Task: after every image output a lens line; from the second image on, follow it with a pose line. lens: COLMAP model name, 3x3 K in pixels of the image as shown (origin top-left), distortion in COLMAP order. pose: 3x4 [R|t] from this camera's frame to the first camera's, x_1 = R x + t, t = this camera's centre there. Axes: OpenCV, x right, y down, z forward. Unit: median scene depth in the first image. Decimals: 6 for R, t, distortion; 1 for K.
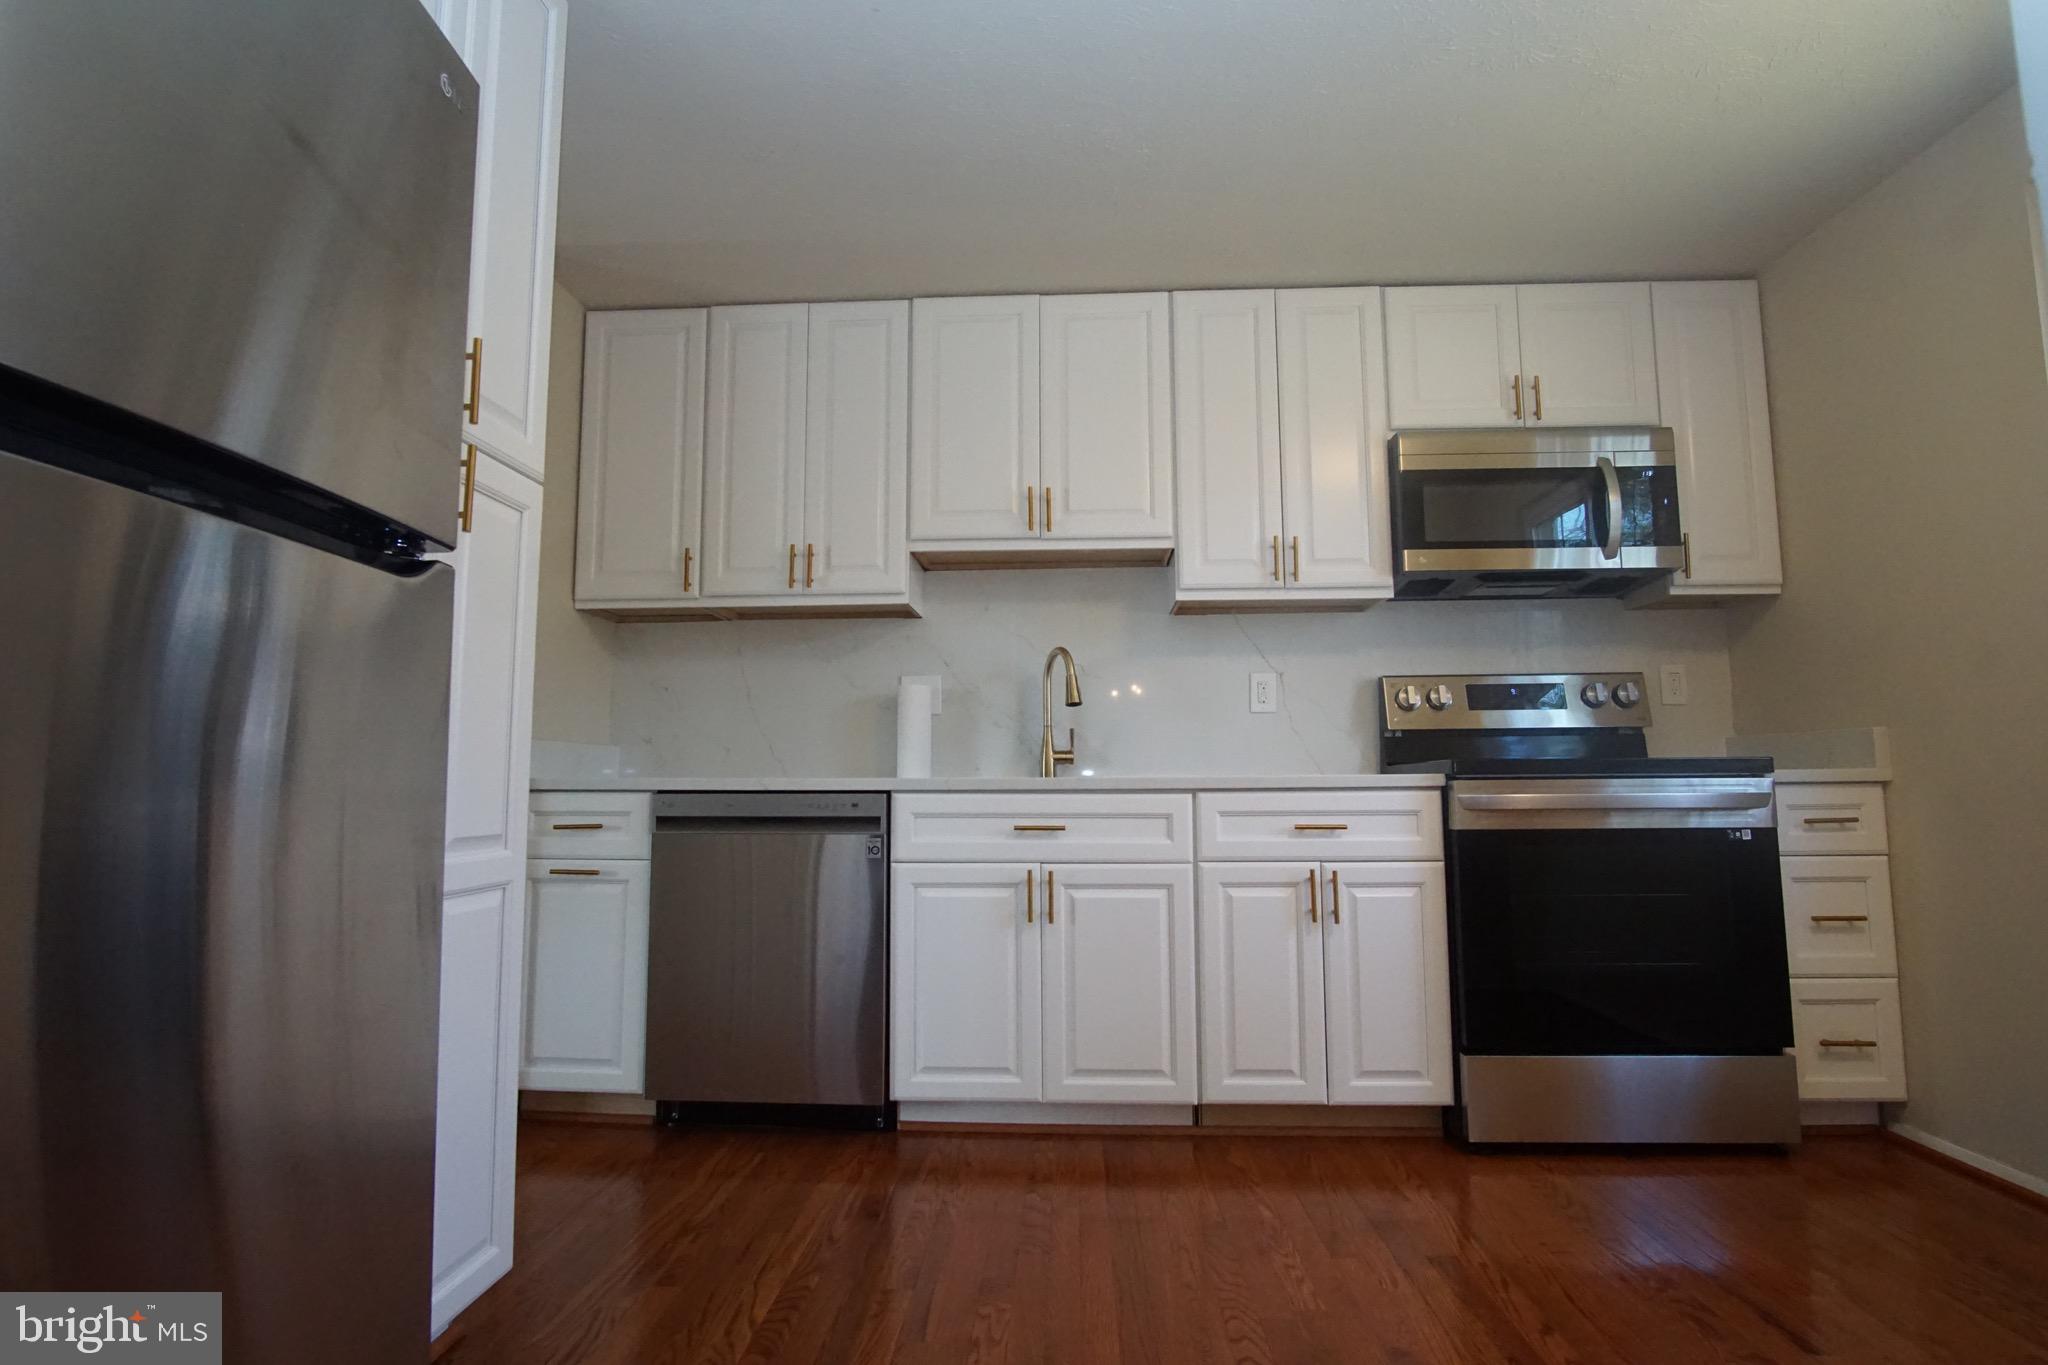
lens RADIAL K [[1095.8, 0, 1027.8], [0, 1095.8, 669.9], [0, 0, 1]] dist [-0.001671, 0.000898]
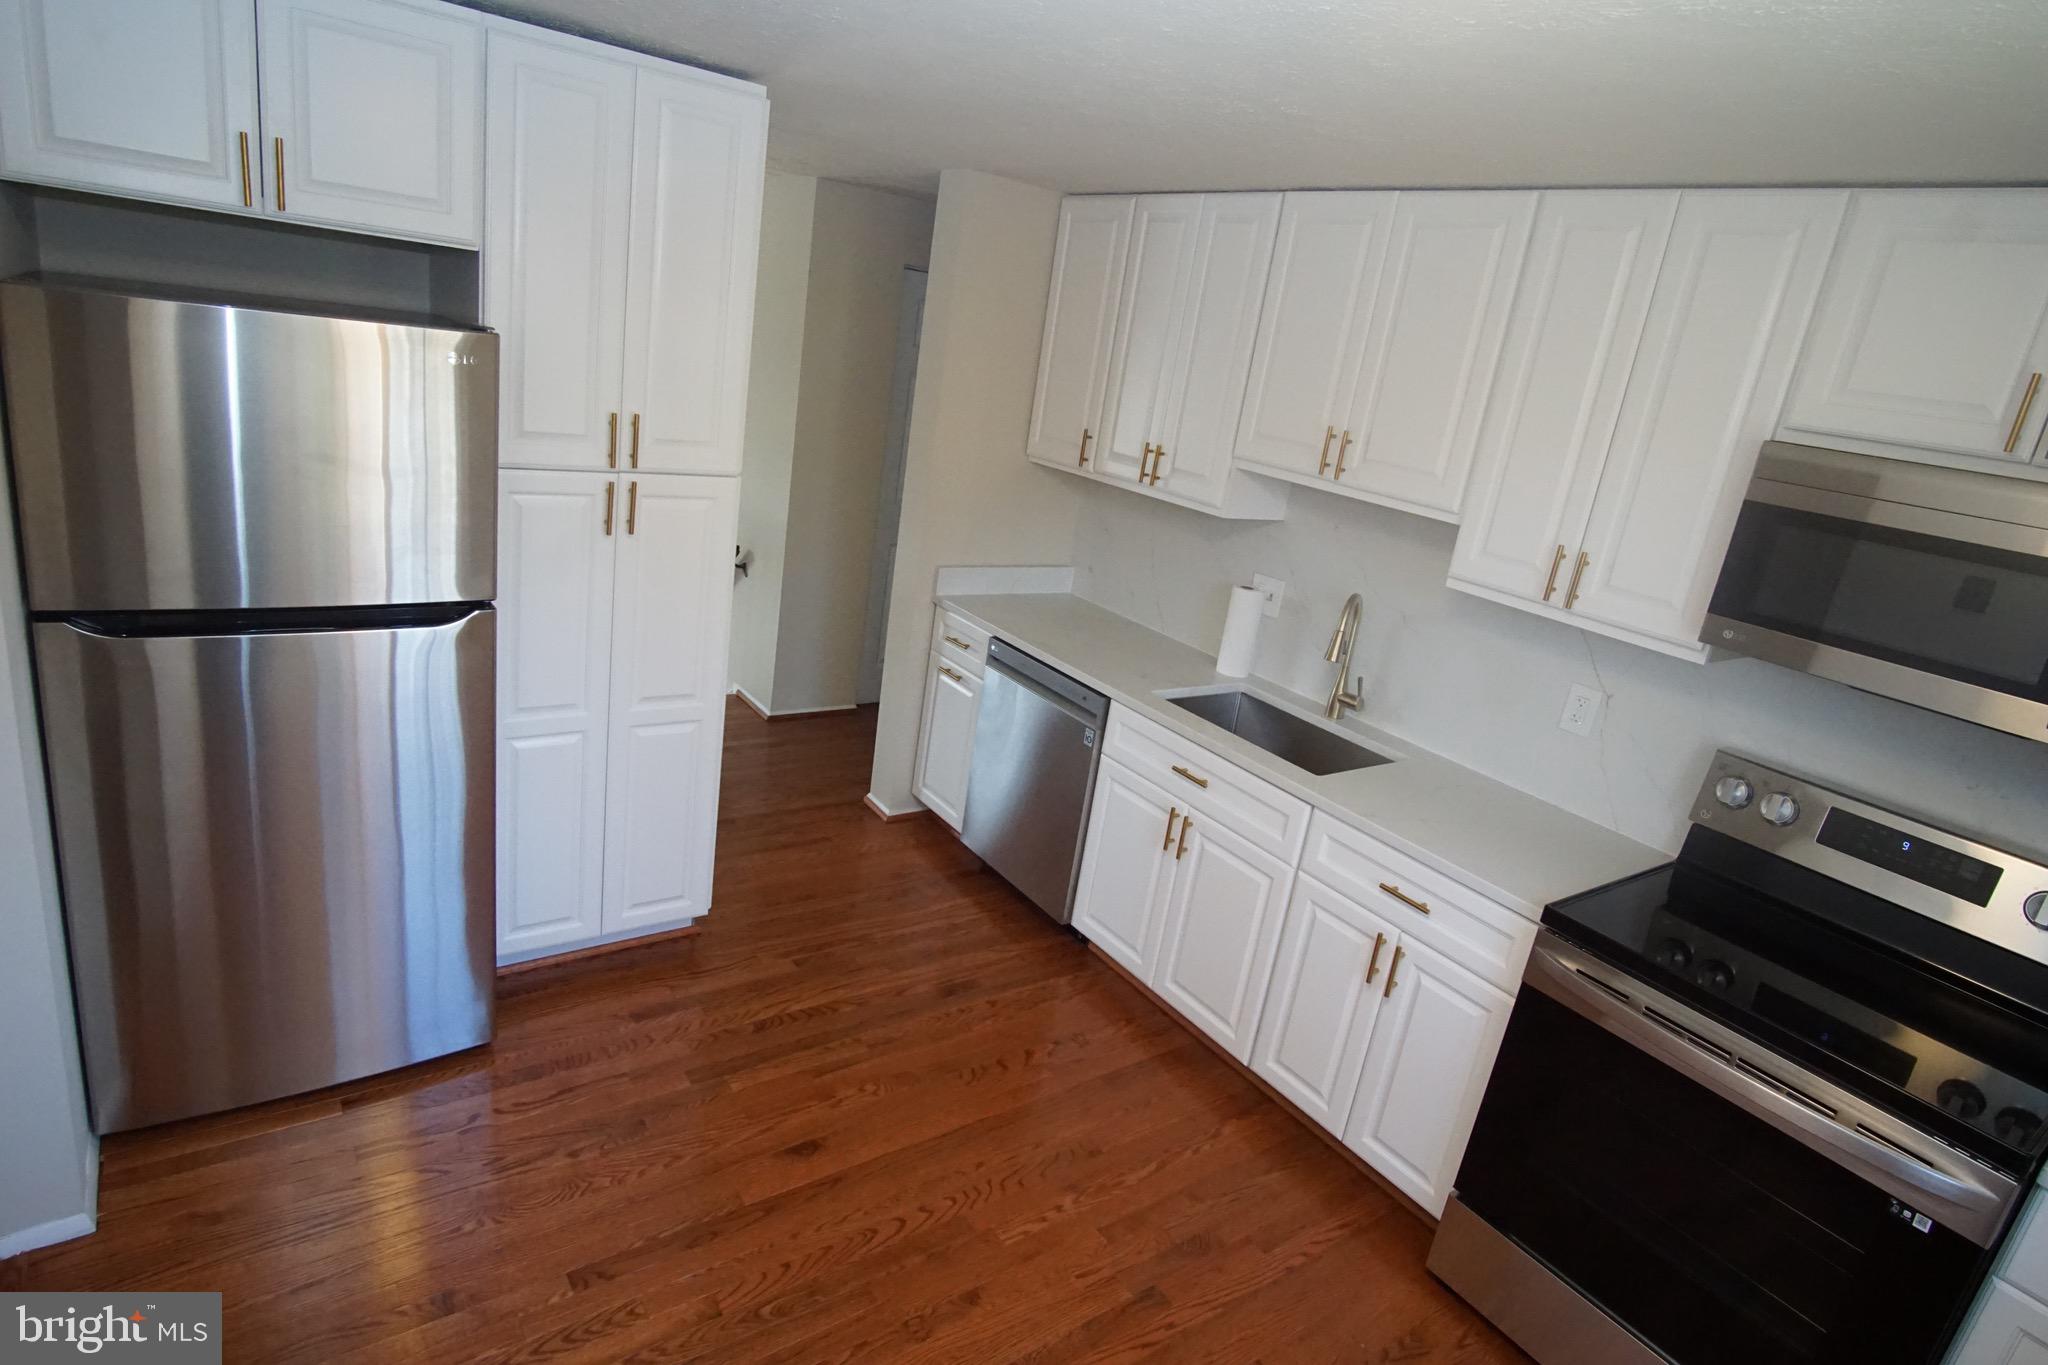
lens RADIAL K [[1095.8, 0, 1027.8], [0, 1095.8, 669.9], [0, 0, 1]] dist [-0.001671, 0.000898]
pose [[0.618487, 0.321514, -0.717009, 0.655751], [-0.065891, 0.930470, 0.360395, -0.334109], [0.783028, -0.175655, 0.596668, 0.247474]]
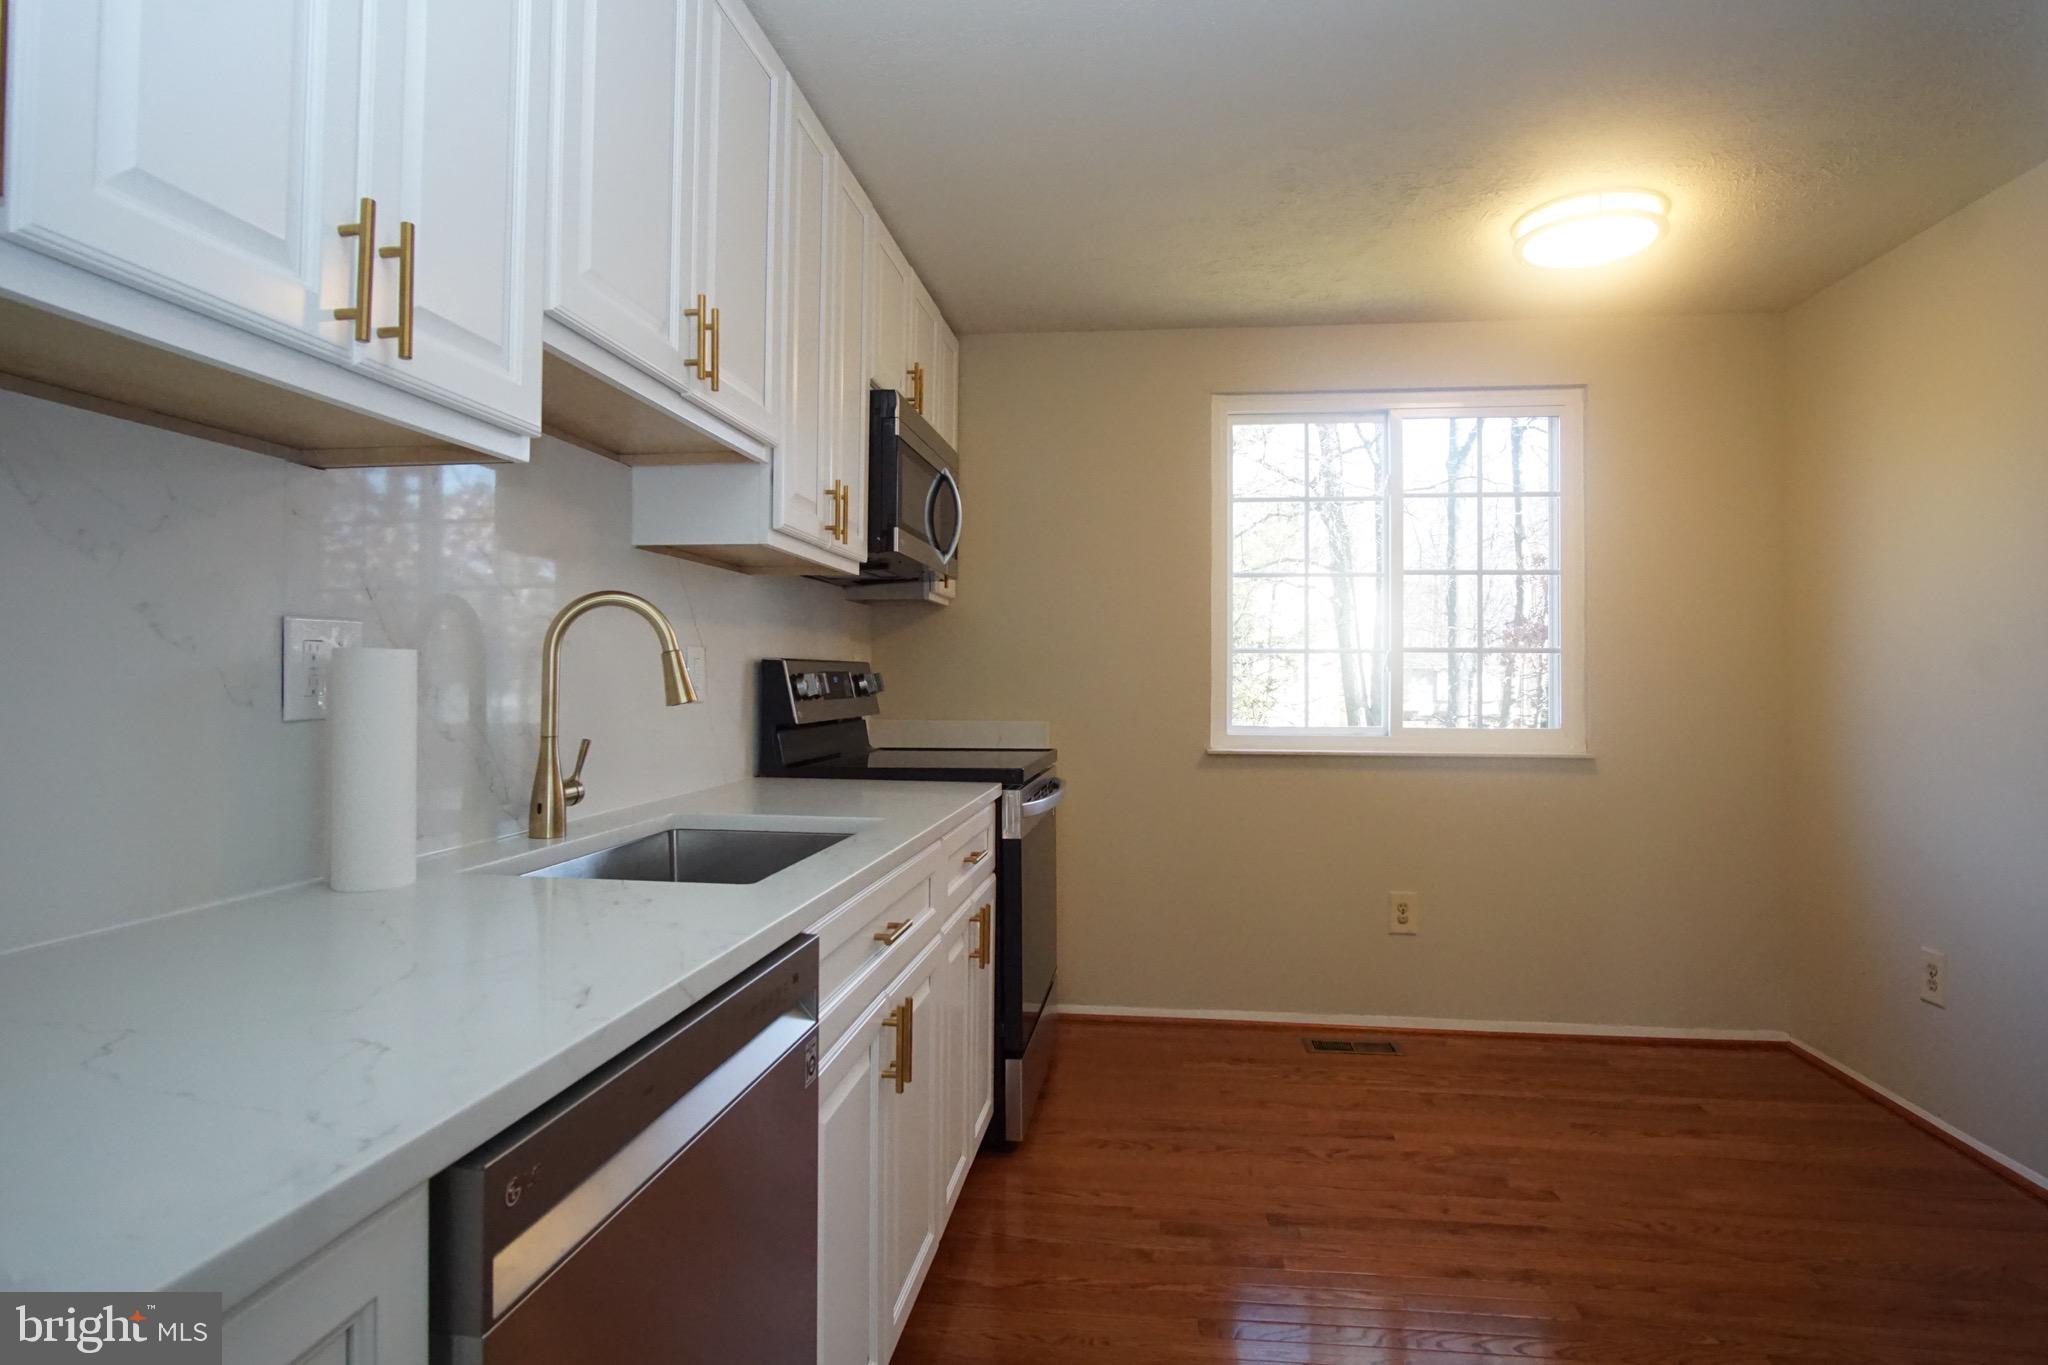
lens RADIAL K [[1122.3, 0, 1024.0], [0, 1122.3, 682.5], [0, 0, 1]] dist [-0.000921, 0.000133]
pose [[0.072640, 0.009631, 0.997312, -0.607153], [-0.110756, 0.993846, -0.001530, 0.003724], [-0.991189, -0.110347, 0.073260, 0.902328]]
